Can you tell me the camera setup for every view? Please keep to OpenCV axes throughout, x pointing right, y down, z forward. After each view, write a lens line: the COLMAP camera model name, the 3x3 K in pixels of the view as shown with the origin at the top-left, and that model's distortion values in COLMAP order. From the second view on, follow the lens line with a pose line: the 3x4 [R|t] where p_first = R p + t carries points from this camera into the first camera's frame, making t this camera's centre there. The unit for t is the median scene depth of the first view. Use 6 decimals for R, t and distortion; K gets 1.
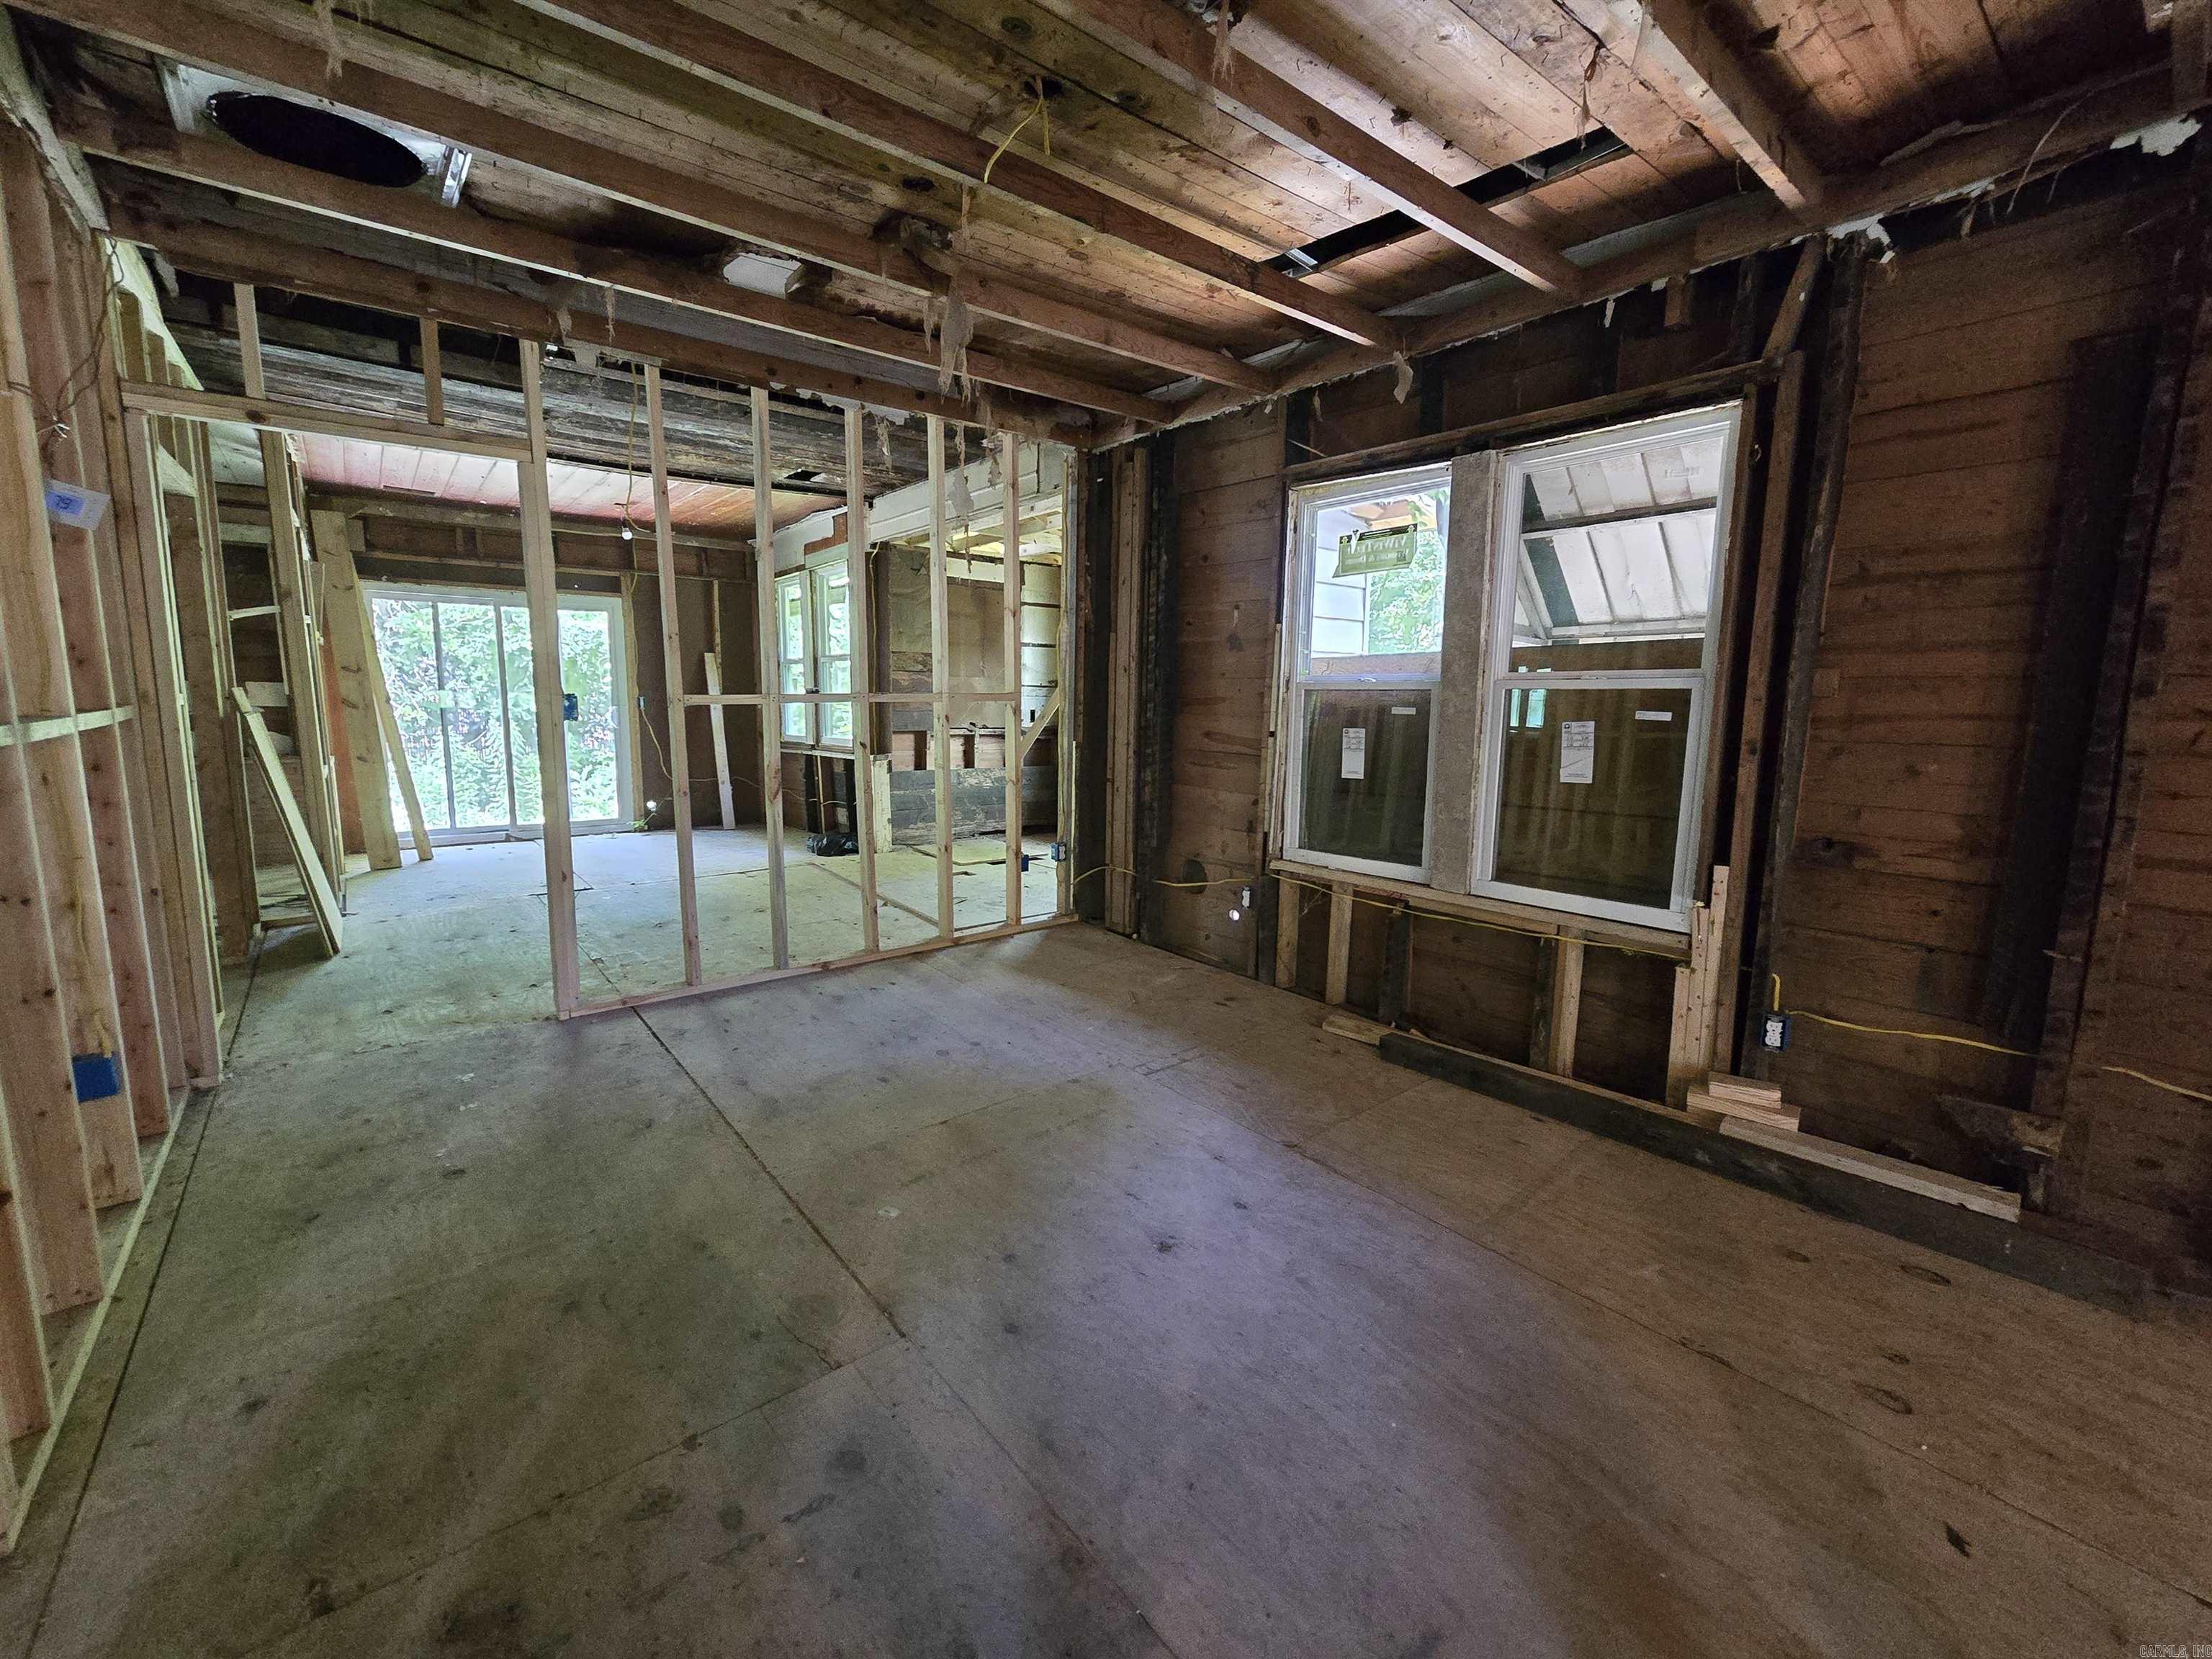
lens RADIAL K [[909.9, 0, 1110.0], [0, 909.9, 830.9], [0, 0, 1]] dist [-0.007145, 0.001847]
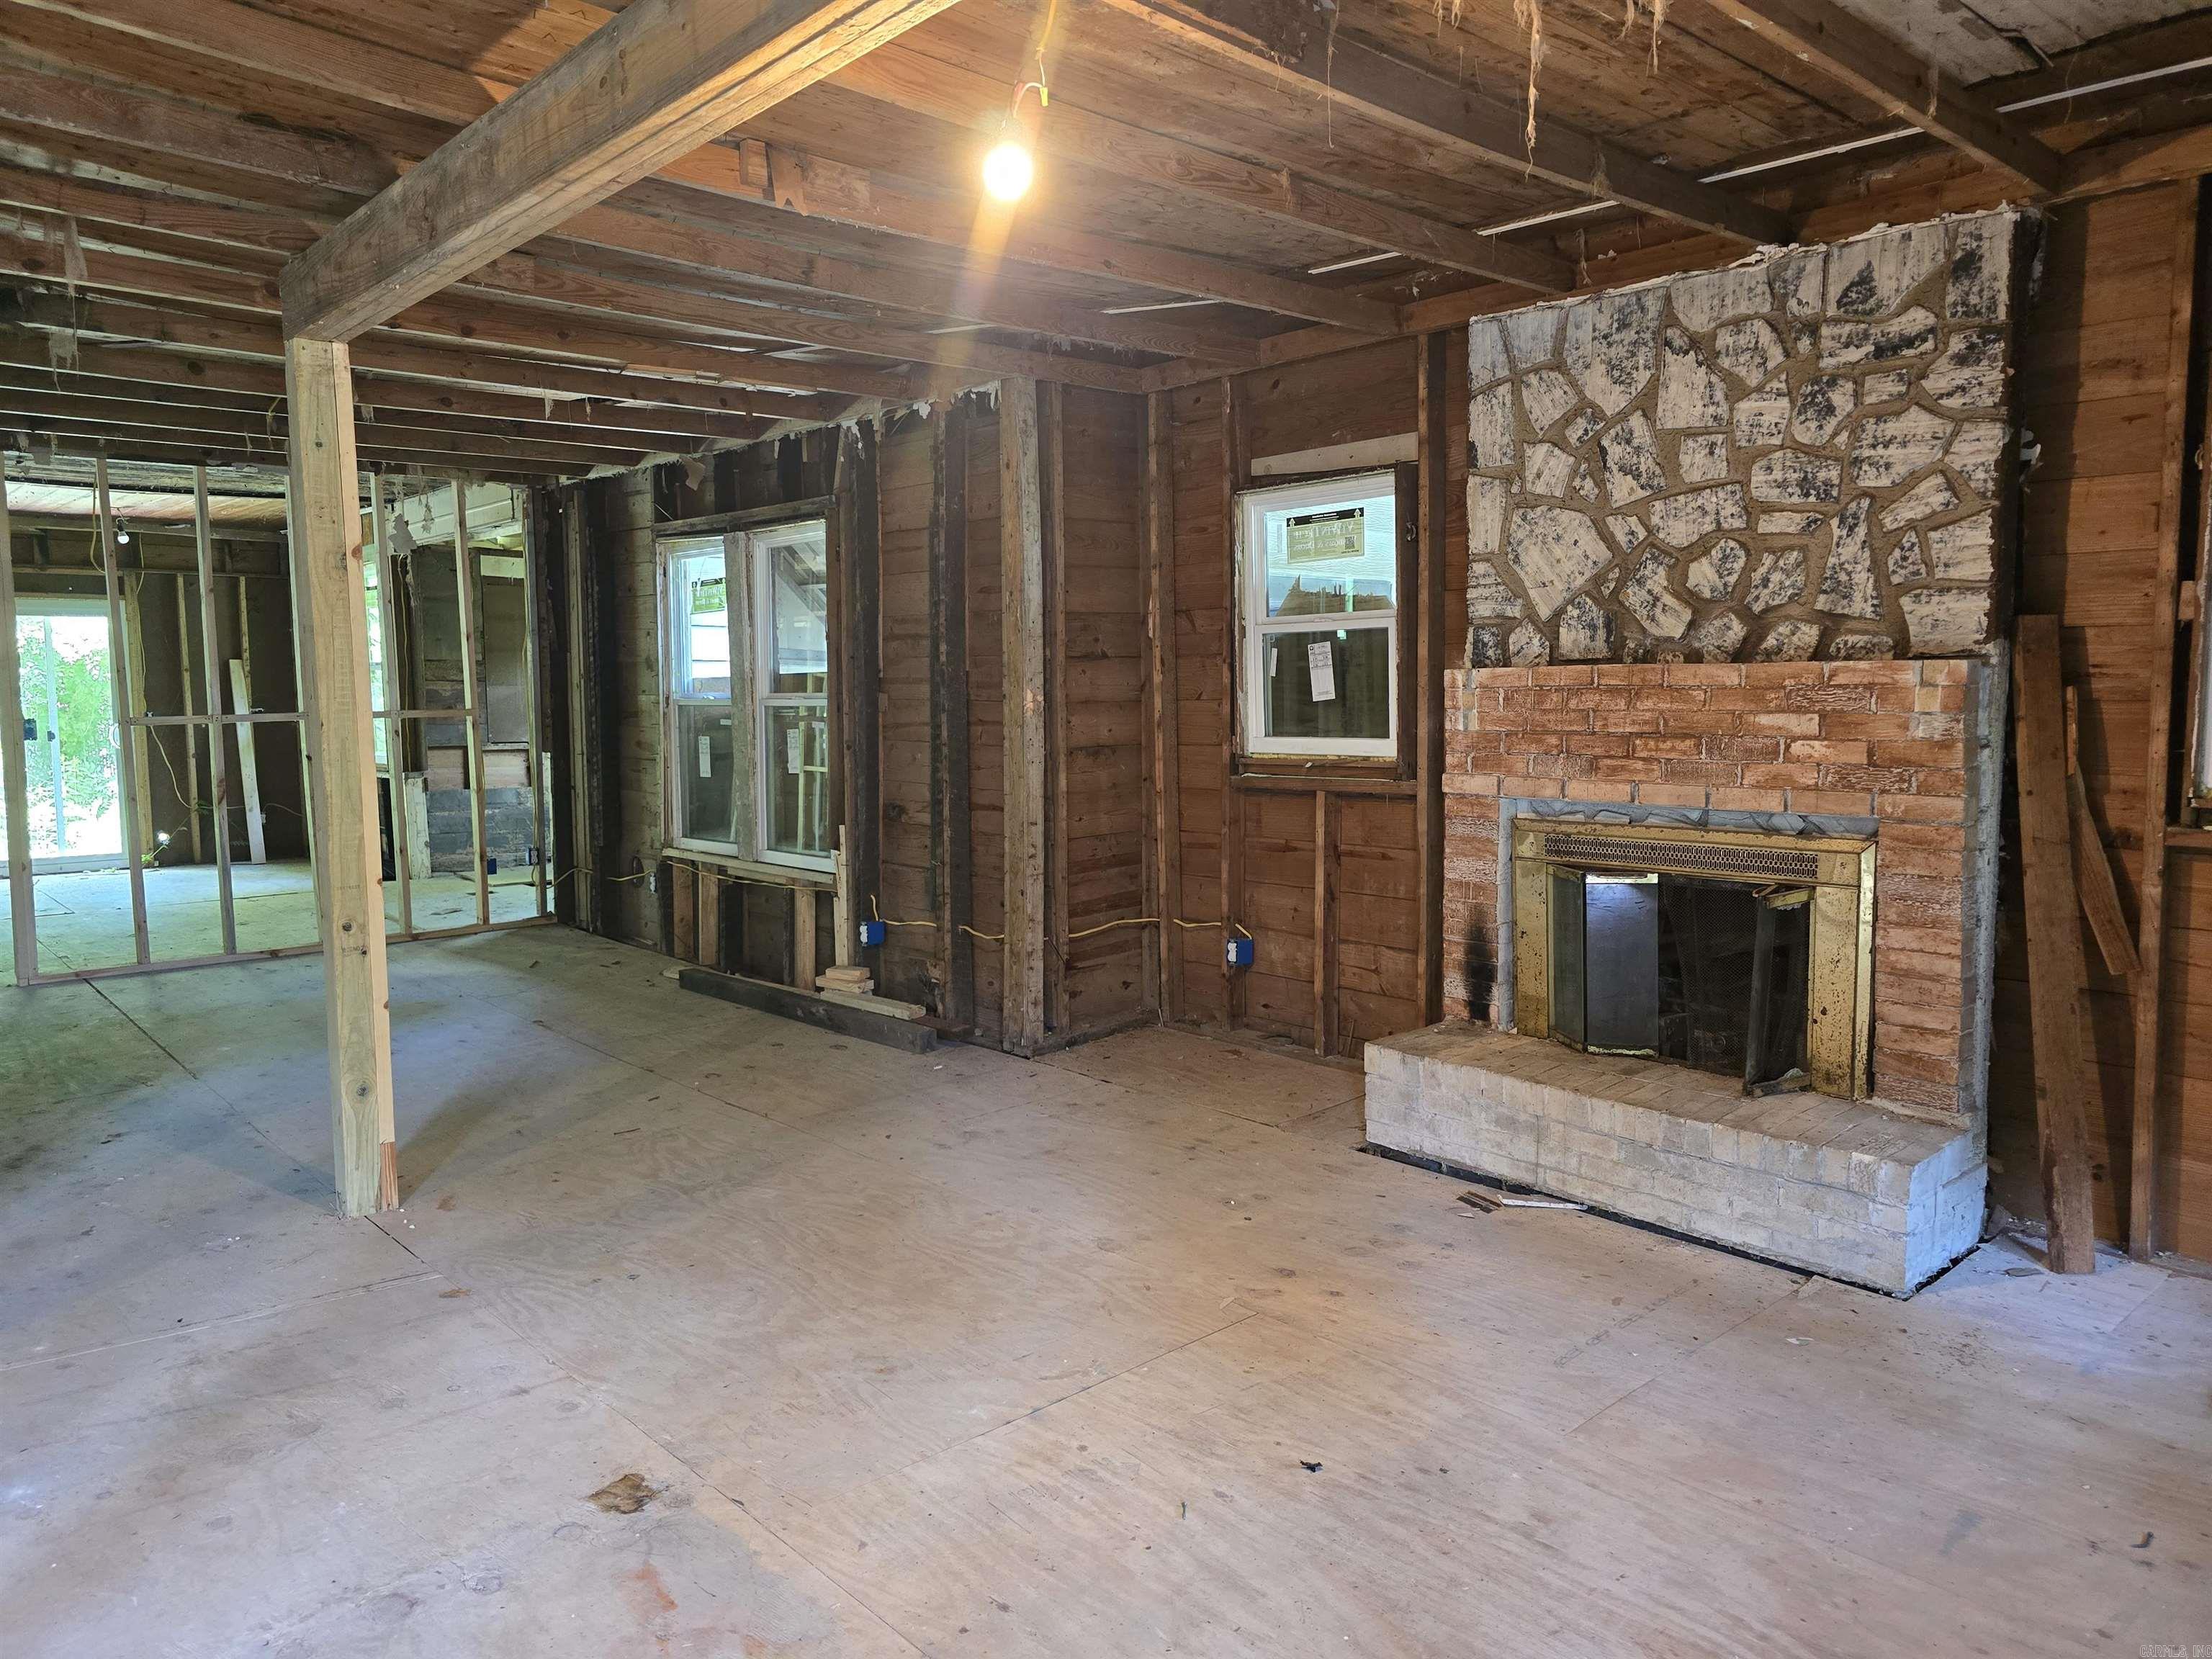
lens RADIAL K [[1481.6, 0, 1122.4], [0, 1481.6, 829.7], [0, 0, 1]] dist [0.047059, -0.036373]
pose [[0.998184, -0.021963, 0.056088, 0.504405], [0.024730, 0.998487, -0.049123, 0.089492], [-0.054924, 0.050421, 0.997217, -0.730792]]
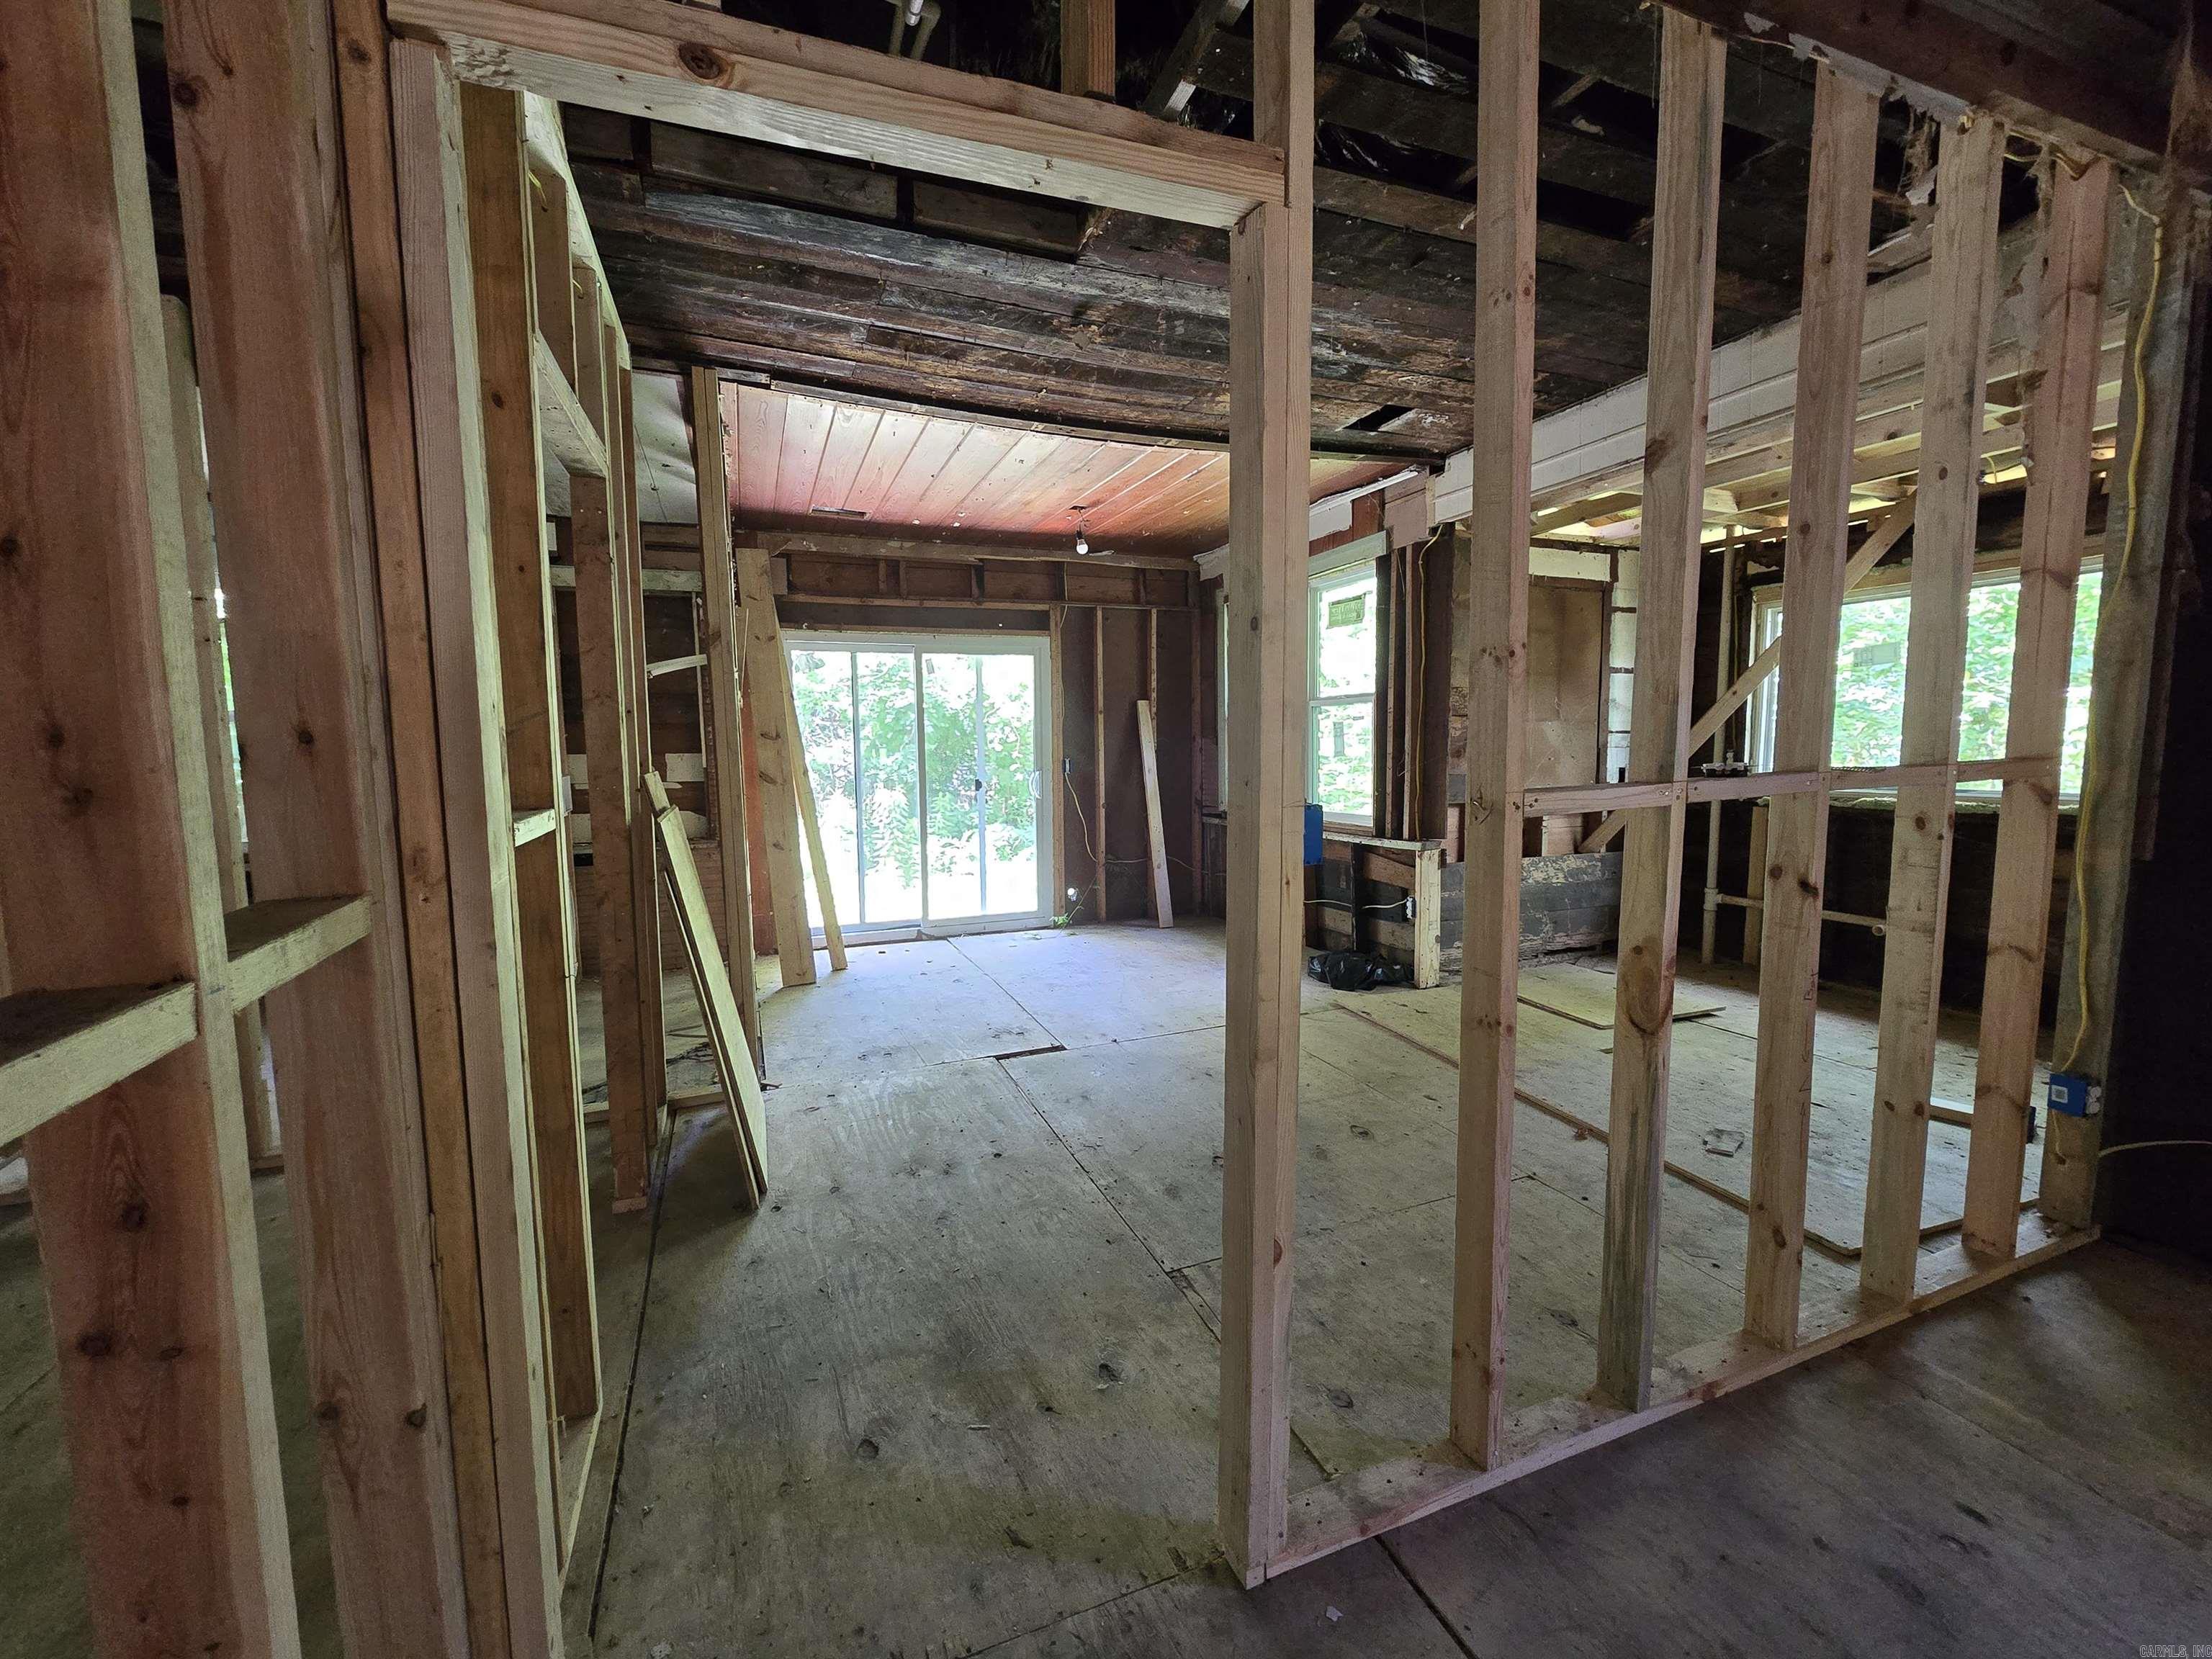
lens RADIAL K [[909.9, 0, 1110.5], [0, 909.9, 831.2], [0, 0, 1]] dist [-0.007145, 0.001847]
pose [[0.953519, 0.004680, -0.301296, -0.365620], [-0.018097, 0.998964, -0.041754, -0.078083], [0.300788, 0.045266, 0.952616, 0.387356]]
